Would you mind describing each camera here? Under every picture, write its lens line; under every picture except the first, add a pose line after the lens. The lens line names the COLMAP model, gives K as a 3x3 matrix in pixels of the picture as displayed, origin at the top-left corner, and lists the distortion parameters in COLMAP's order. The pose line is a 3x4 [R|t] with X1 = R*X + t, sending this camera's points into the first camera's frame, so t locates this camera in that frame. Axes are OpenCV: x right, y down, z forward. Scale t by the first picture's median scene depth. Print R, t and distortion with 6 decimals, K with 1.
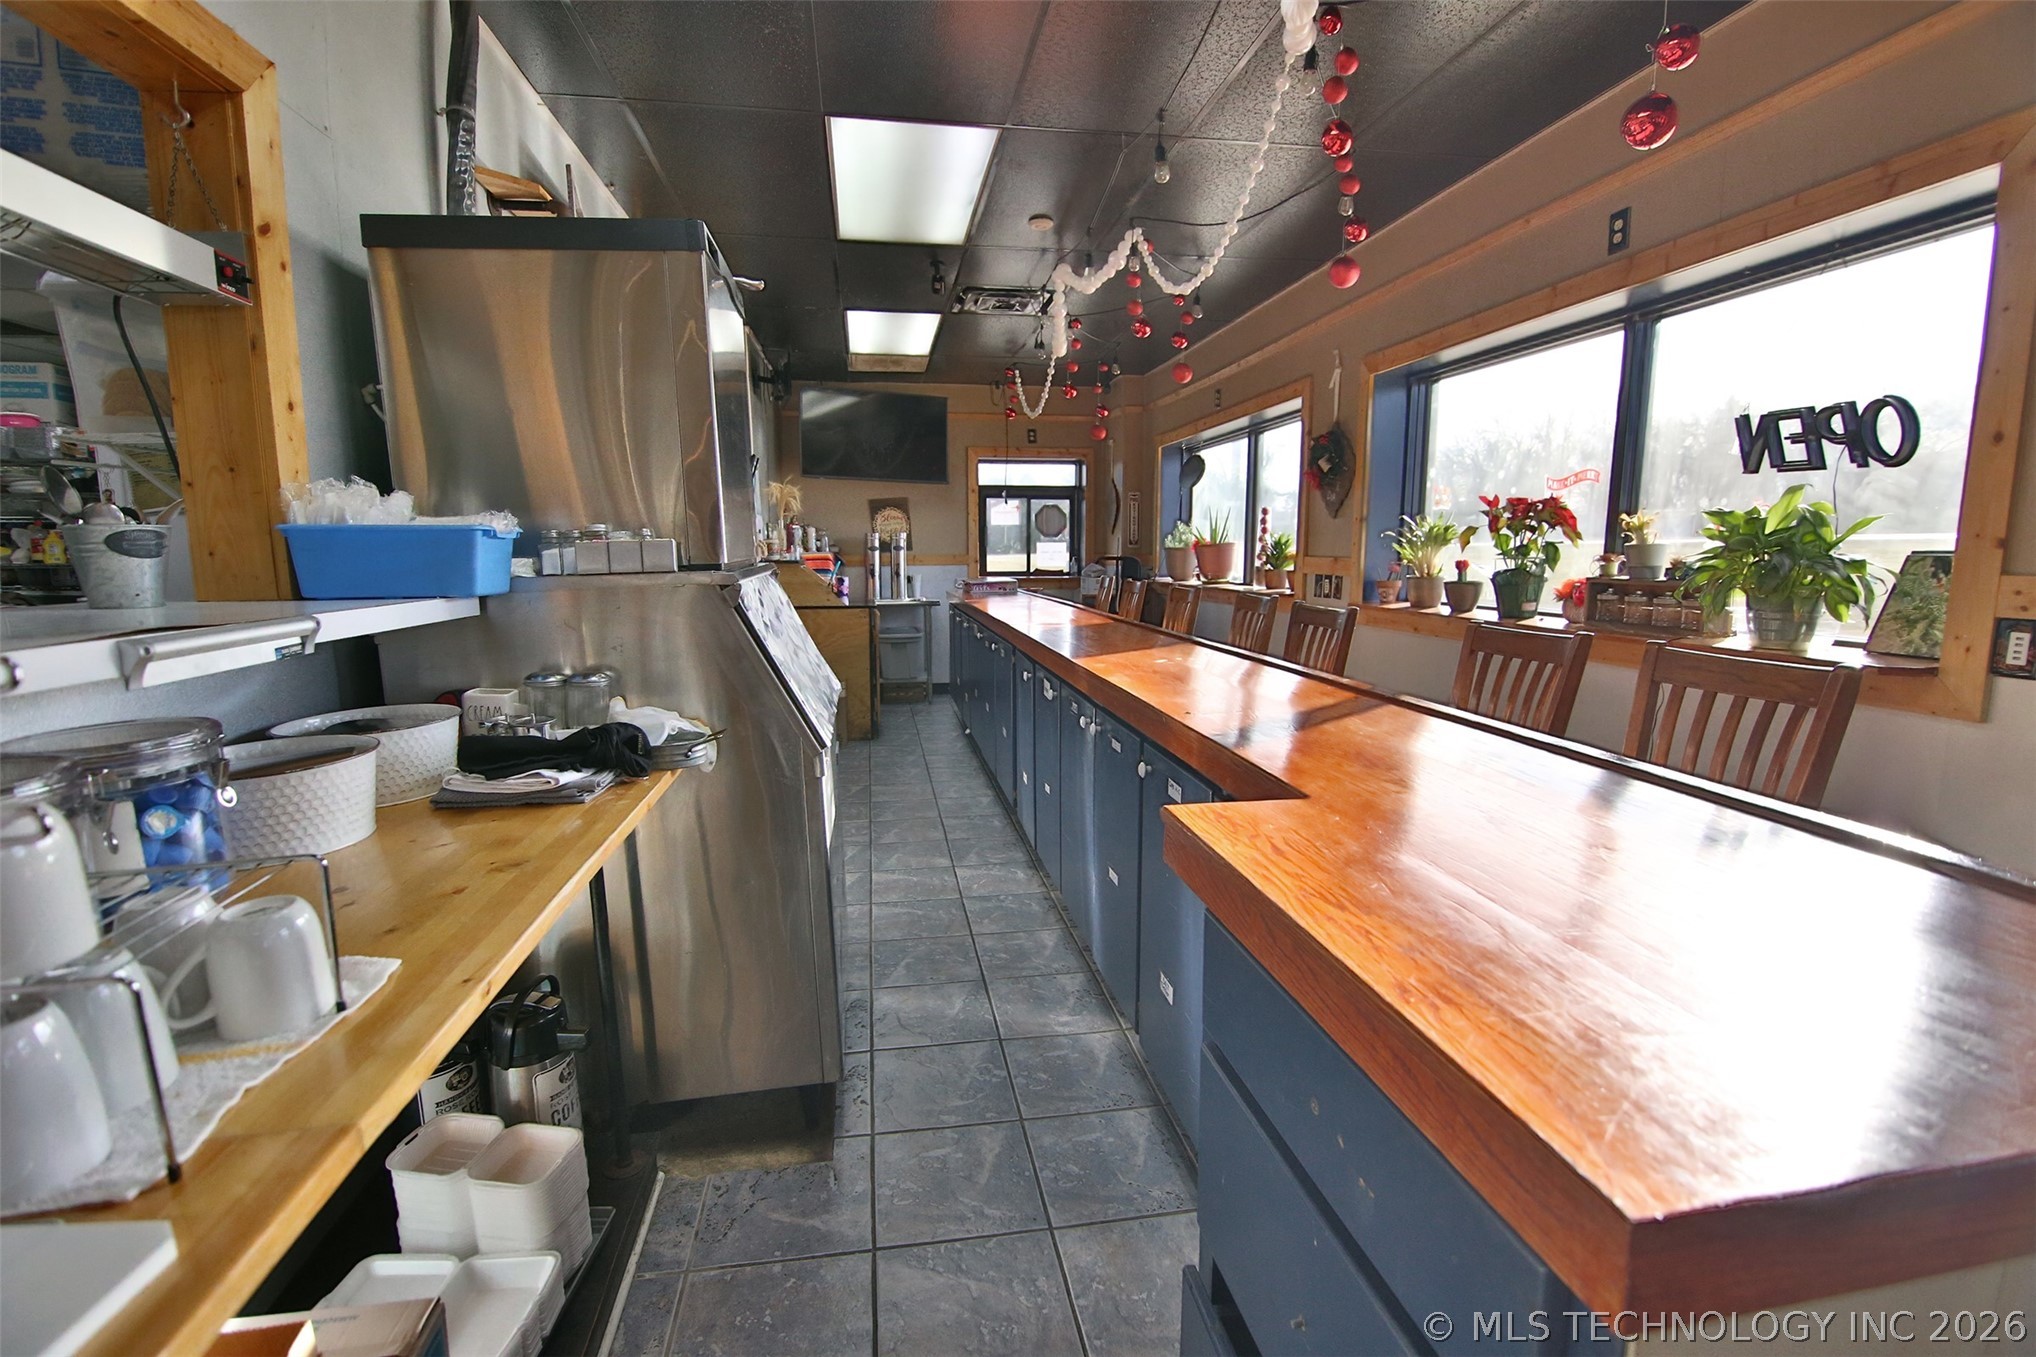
lens RADIAL K [[927.9, 0, 1019.9], [0, 927.9, 726.6], [0, 0, 1]] dist [0.000324, -0.010810]
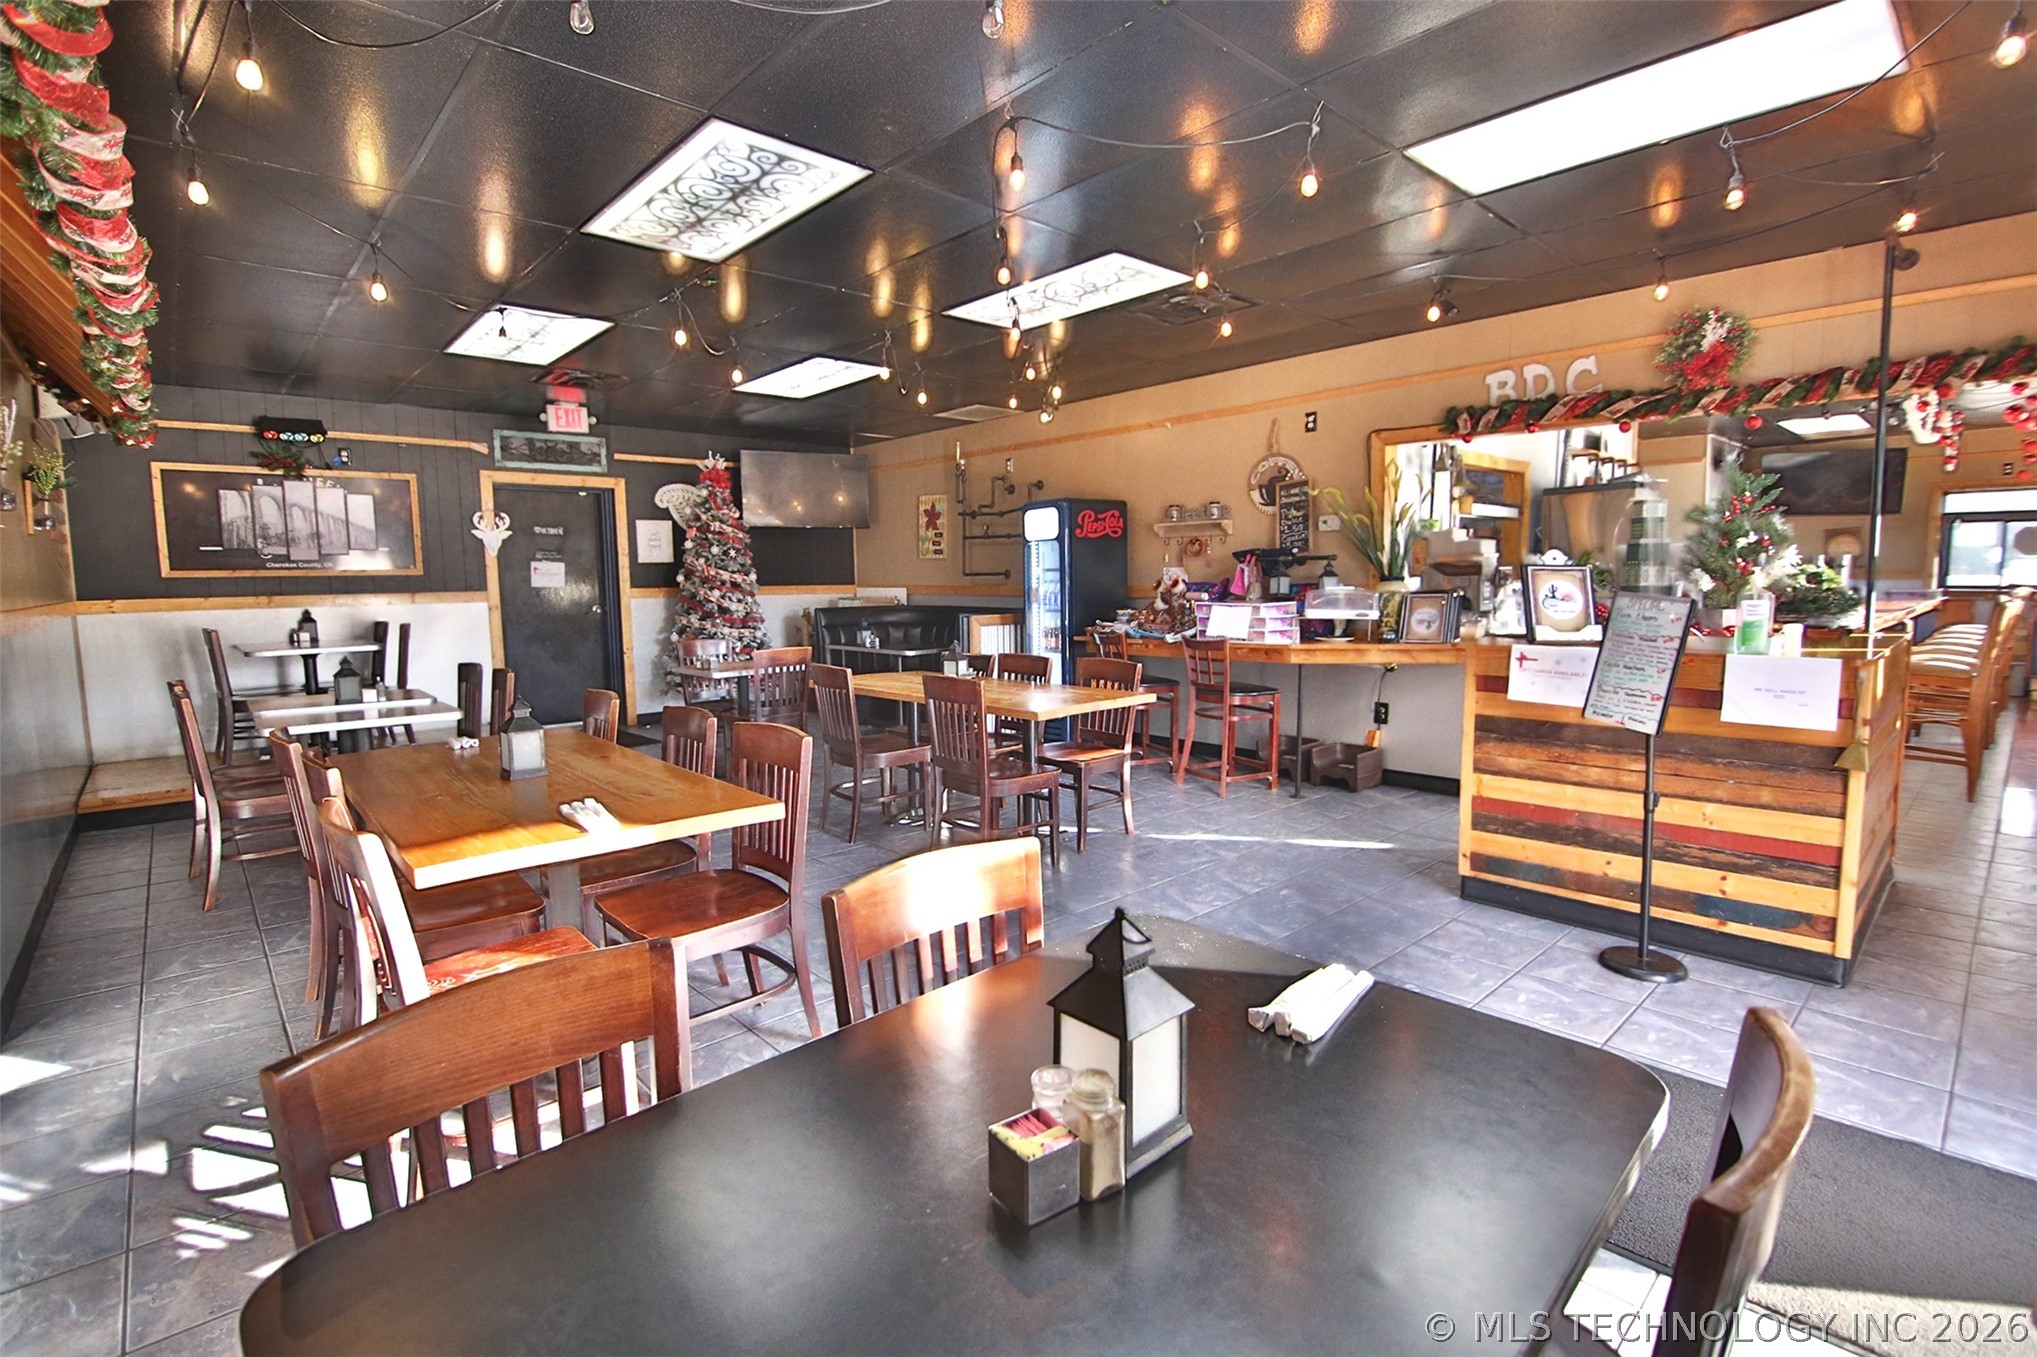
lens RADIAL K [[922.3, 0, 1006.1], [0, 922.3, 678.3], [0, 0, 1]] dist [0.001329, -0.010559]
pose [[0.543429, 0.082849, -0.835357, 0.323207], [-0.144673, 0.989471, 0.004019, 0.131755], [0.826895, 0.118669, 0.549693, -0.677007]]
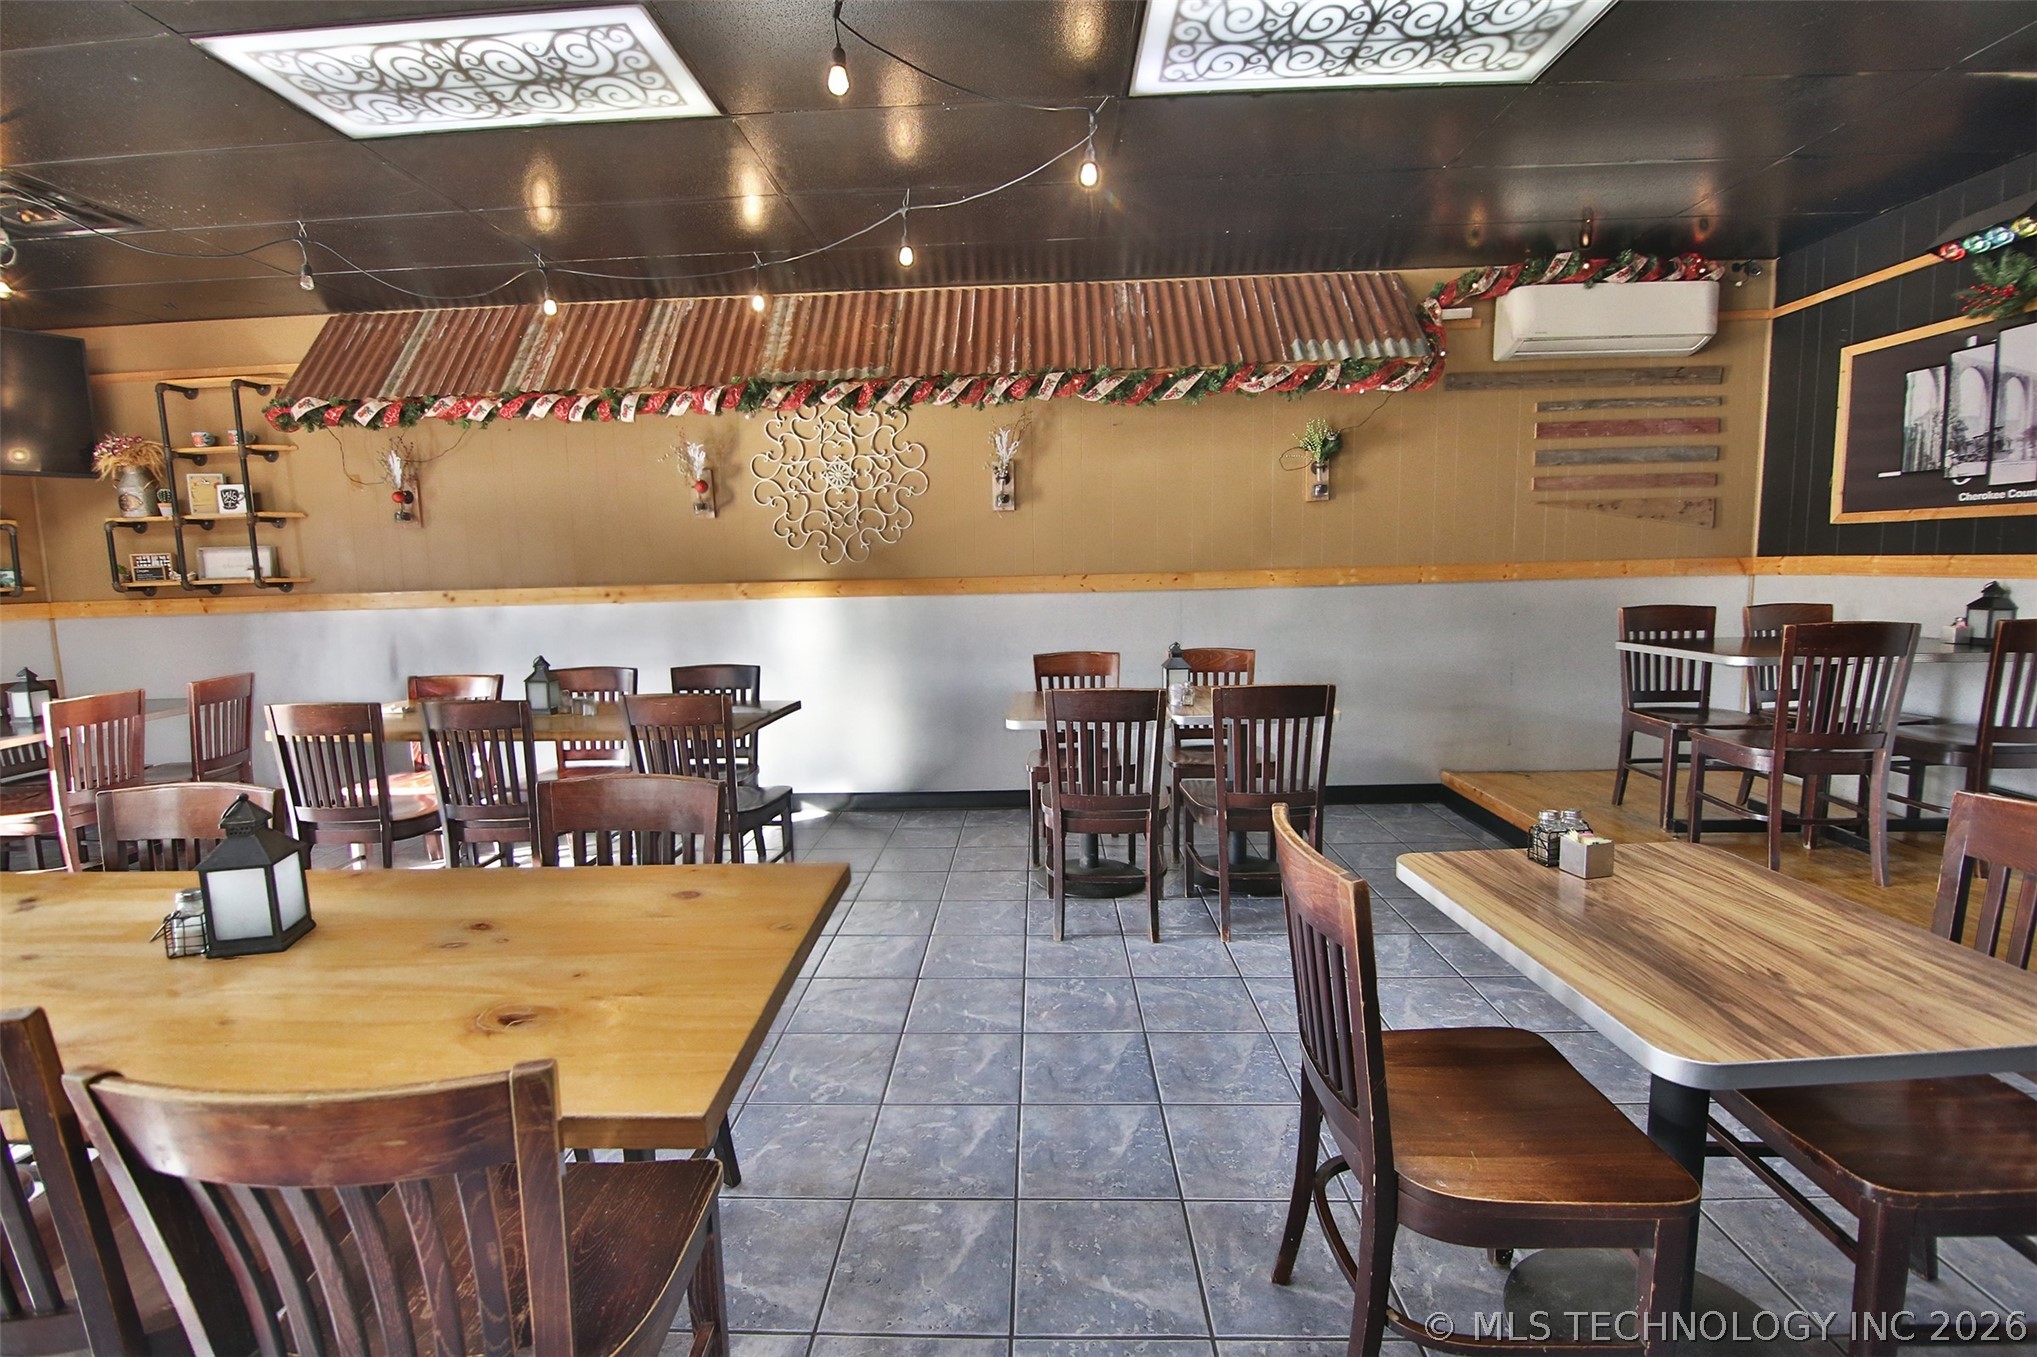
lens RADIAL K [[938.4, 0, 1018.2], [0, 938.4, 669.6], [0, 0, 1]] dist [-0.014781, -0.000429]
pose [[-0.978557, 0.000374, 0.205975, -0.357693], [0.063705, 0.951519, 0.300922, 0.048156], [-0.195877, 0.307591, -0.931139, -0.262240]]
